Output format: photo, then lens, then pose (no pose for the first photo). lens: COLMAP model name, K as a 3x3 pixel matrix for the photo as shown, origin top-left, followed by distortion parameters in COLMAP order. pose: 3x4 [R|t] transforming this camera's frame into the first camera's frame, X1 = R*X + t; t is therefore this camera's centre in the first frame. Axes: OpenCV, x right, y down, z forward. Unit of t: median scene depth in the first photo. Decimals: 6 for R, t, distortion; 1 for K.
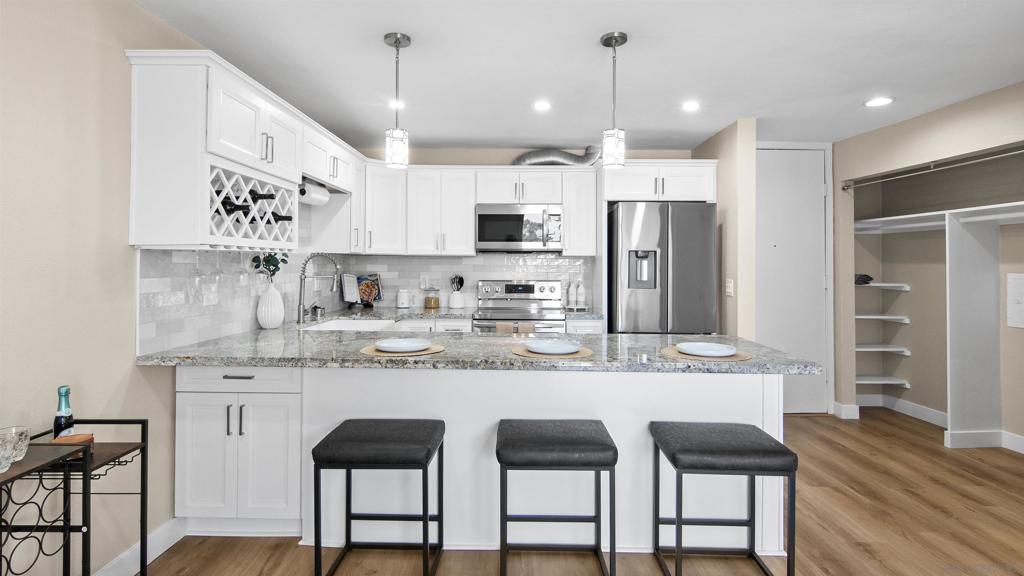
lens RADIAL K [[536.8, 0, 504.0], [0, 536.8, 258.9], [0, 0, 1]] dist [0.016952, -0.000378]
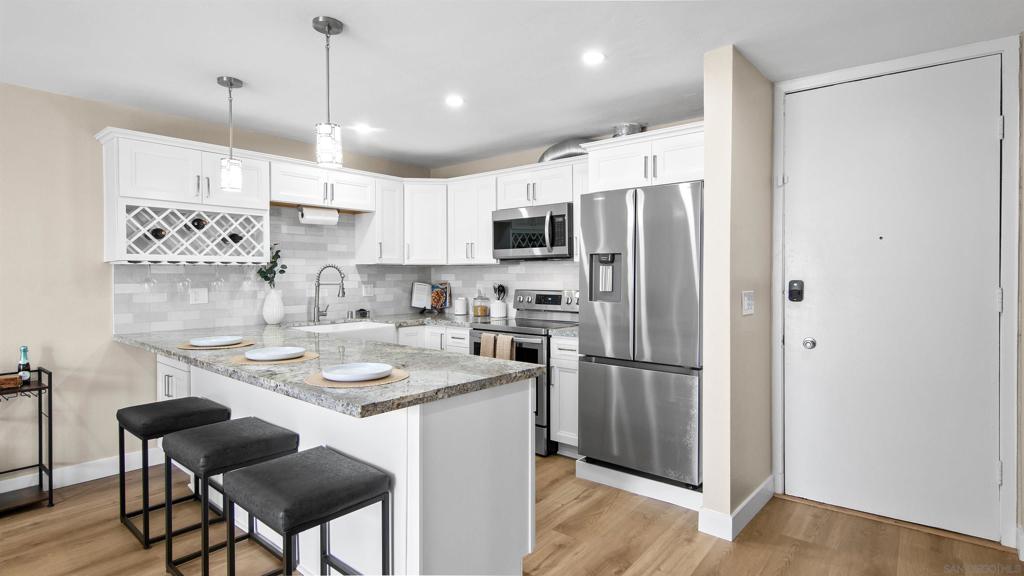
lens RADIAL K [[536.8, 0, 513.1], [0, 536.8, 279.0], [0, 0, 1]] dist [0.016952, -0.000378]
pose [[0.764273, -0.001640, -0.644891, 0.597726], [0.013341, 0.999823, 0.013268, 0.008657], [0.644755, -0.018744, 0.764159, 0.284467]]
